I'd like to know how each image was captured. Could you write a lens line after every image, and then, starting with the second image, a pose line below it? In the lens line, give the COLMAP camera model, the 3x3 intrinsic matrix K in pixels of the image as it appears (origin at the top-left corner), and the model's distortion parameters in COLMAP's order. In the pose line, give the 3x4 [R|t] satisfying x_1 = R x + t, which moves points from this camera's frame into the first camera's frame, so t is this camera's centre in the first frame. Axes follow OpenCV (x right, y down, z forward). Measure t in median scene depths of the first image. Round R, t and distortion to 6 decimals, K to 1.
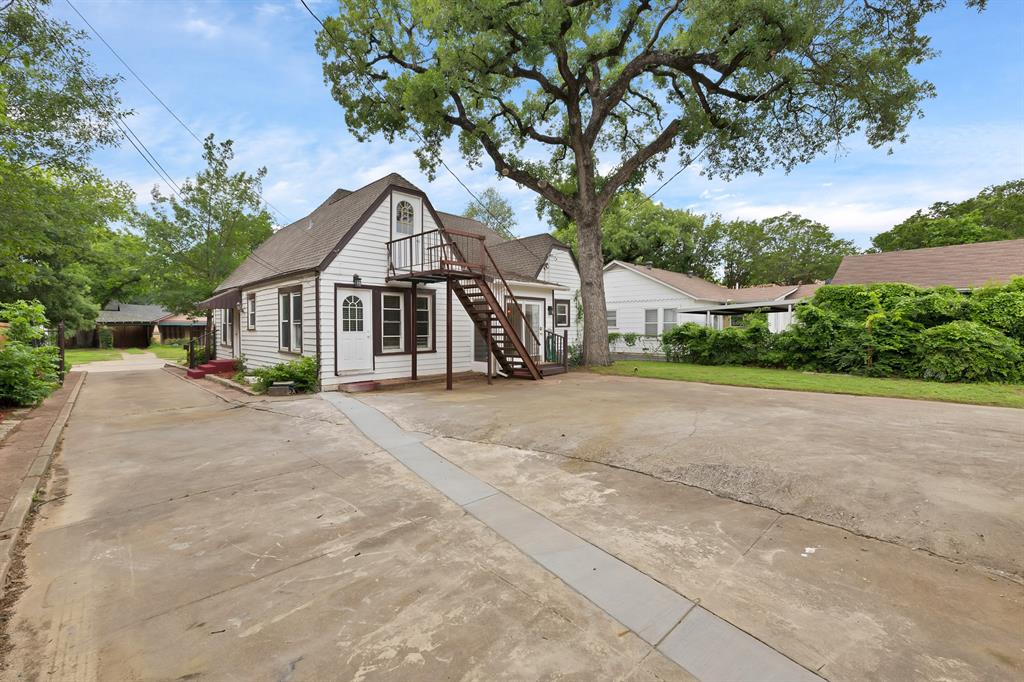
lens RADIAL K [[432.8, 0, 510.7], [0, 432.8, 331.7], [0, 0, 1]] dist [-0.000968, 0.000223]
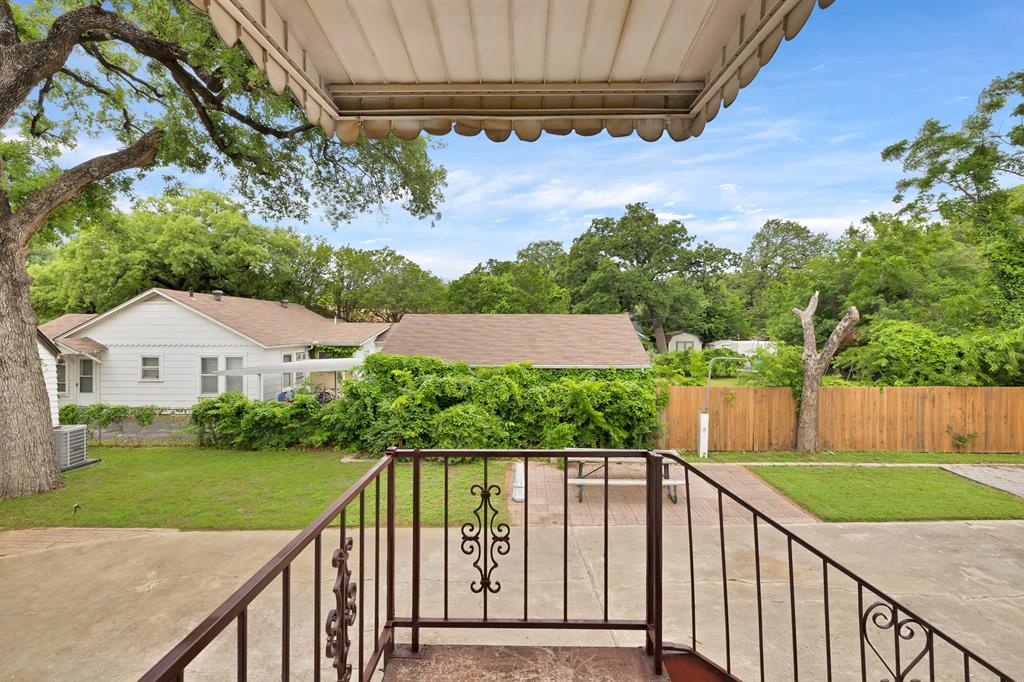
lens RADIAL K [[432.8, 0, 510.7], [0, 432.8, 331.7], [0, 0, 1]] dist [-0.000968, 0.000223]
pose [[0.720647, -0.001064, 0.693301, 0.296149], [0.004228, 0.999987, -0.002861, -0.154279], [-0.693289, 0.004993, 0.720643, 0.115860]]
